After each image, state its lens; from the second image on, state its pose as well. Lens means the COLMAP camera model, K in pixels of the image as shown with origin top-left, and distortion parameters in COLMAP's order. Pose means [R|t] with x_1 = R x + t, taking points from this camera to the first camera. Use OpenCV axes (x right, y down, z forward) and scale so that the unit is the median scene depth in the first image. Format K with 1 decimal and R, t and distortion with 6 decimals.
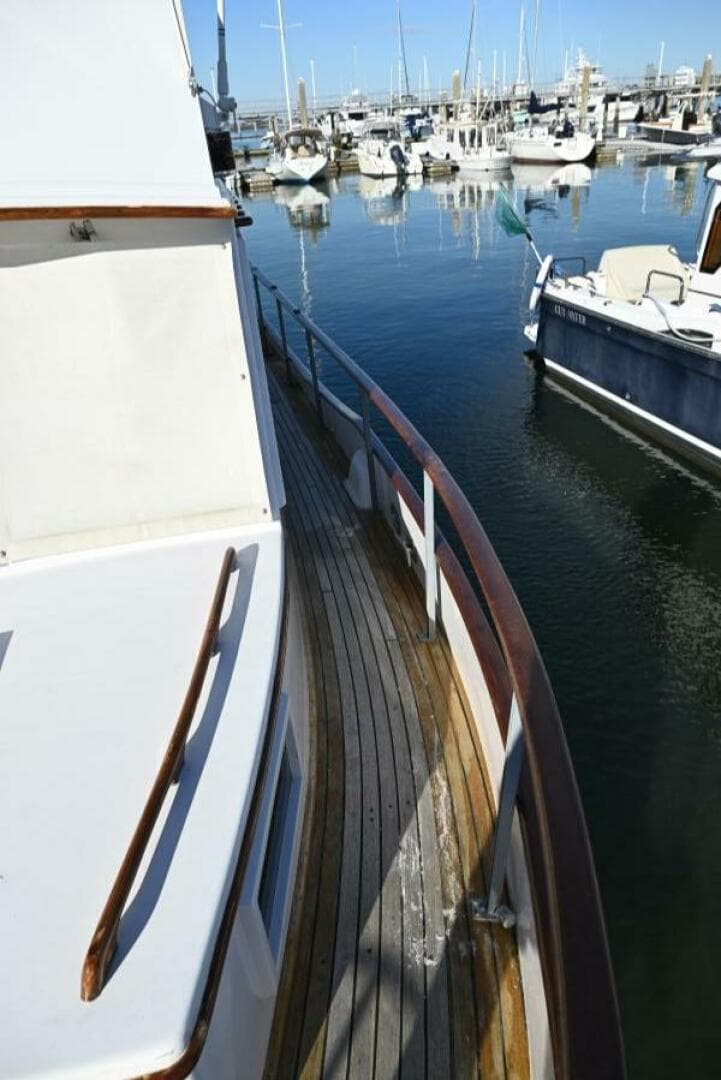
lens RADIAL K [[731.4, 0, 363.7], [0, 731.4, 532.7], [0, 0, 1]] dist [0.003076, 0.002169]
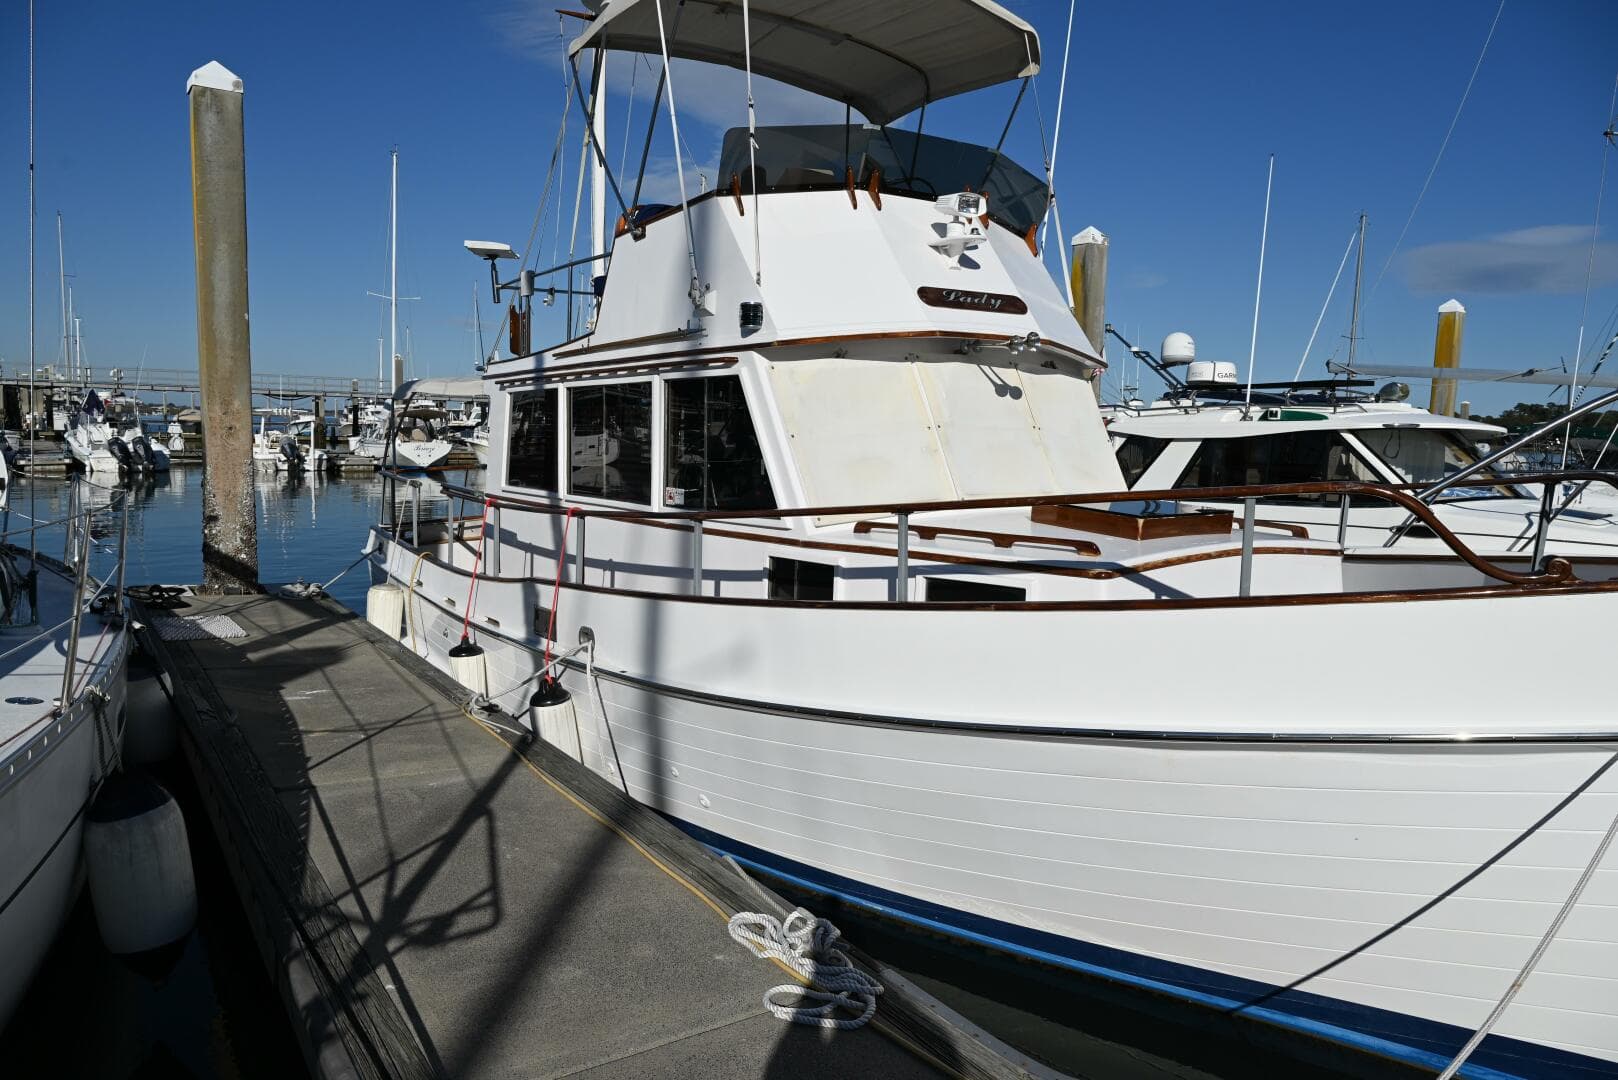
lens RADIAL K [[1095.8, 0, 810.0], [0, 1095.8, 529.8], [0, 0, 1]] dist [0.003076, 0.002169]
pose [[0.923291, 0.051167, 0.380679, -0.136299], [0.110228, 0.914104, -0.390210, 0.063949], [-0.367946, 0.402239, 0.838344, -0.073925]]
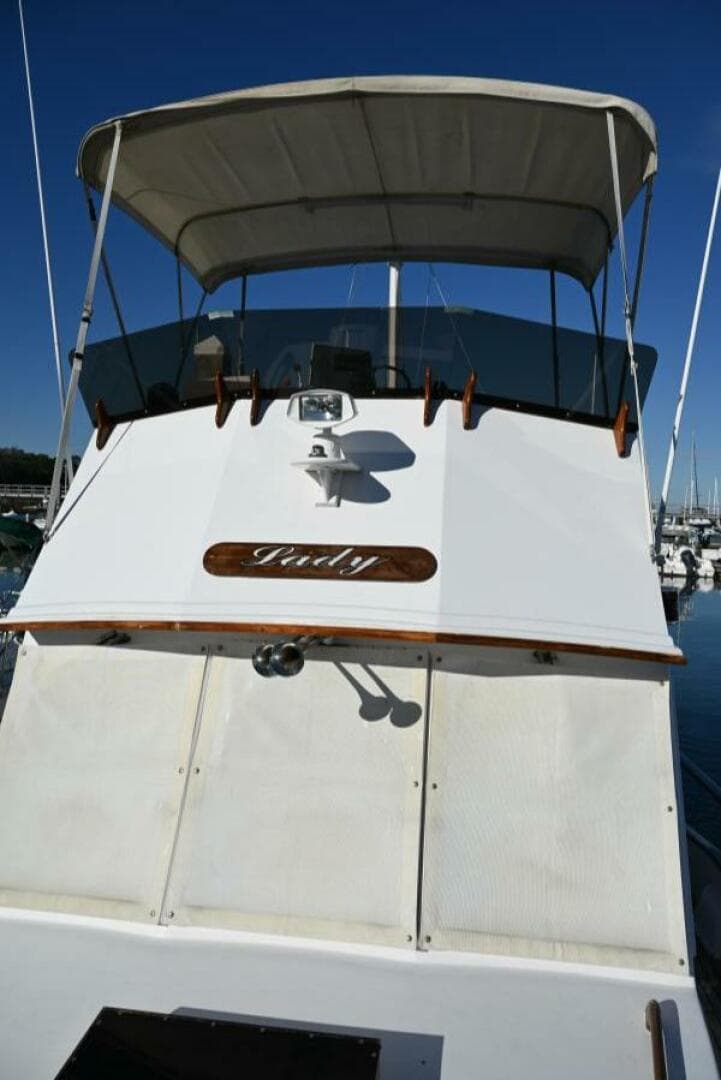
lens RADIAL K [[731.4, 0, 366.9], [0, 731.4, 534.1], [0, 0, 1]] dist [0.003076, 0.002169]
pose [[0.933795, 0.103782, -0.342427, -0.028551], [-0.248361, 0.876916, -0.411504, -0.002652], [0.257573, 0.469306, 0.844635, -0.017487]]
